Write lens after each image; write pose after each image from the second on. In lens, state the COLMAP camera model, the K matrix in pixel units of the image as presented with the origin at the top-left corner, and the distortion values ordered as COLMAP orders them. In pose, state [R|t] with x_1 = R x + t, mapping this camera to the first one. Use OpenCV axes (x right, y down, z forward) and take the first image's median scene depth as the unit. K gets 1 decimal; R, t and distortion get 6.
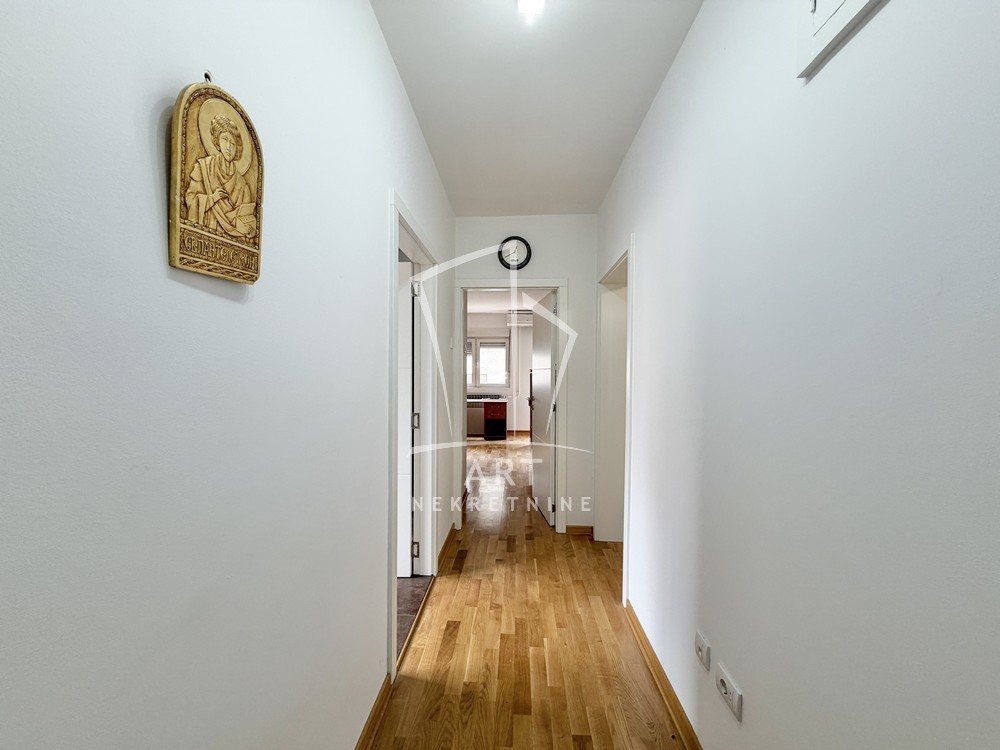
lens RADIAL K [[398.3, 0, 497.7], [0, 398.3, 377.1], [0, 0, 1]] dist [0.000904, 0.000165]
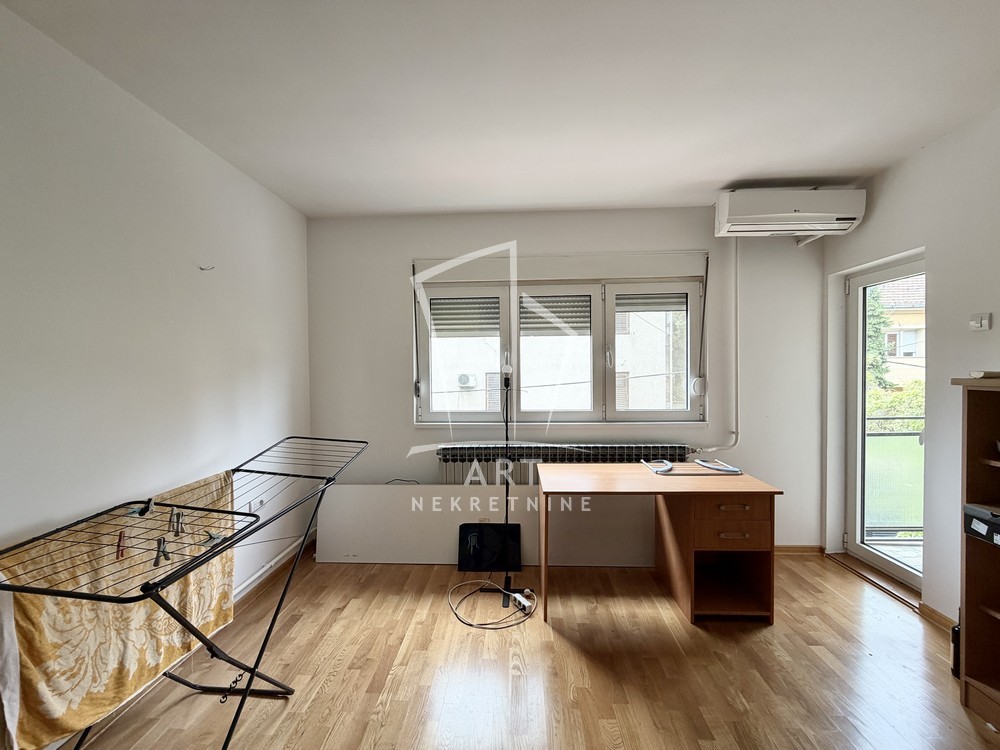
lens RADIAL K [[398.3, 0, 497.7], [0, 398.3, 377.1], [0, 0, 1]] dist [0.000904, 0.000165]
pose [[0.999814, -0.018980, 0.003382, -0.151528], [0.019009, 0.999780, -0.008881, -0.012902], [-0.003213, 0.008944, 0.999955, 0.648050]]
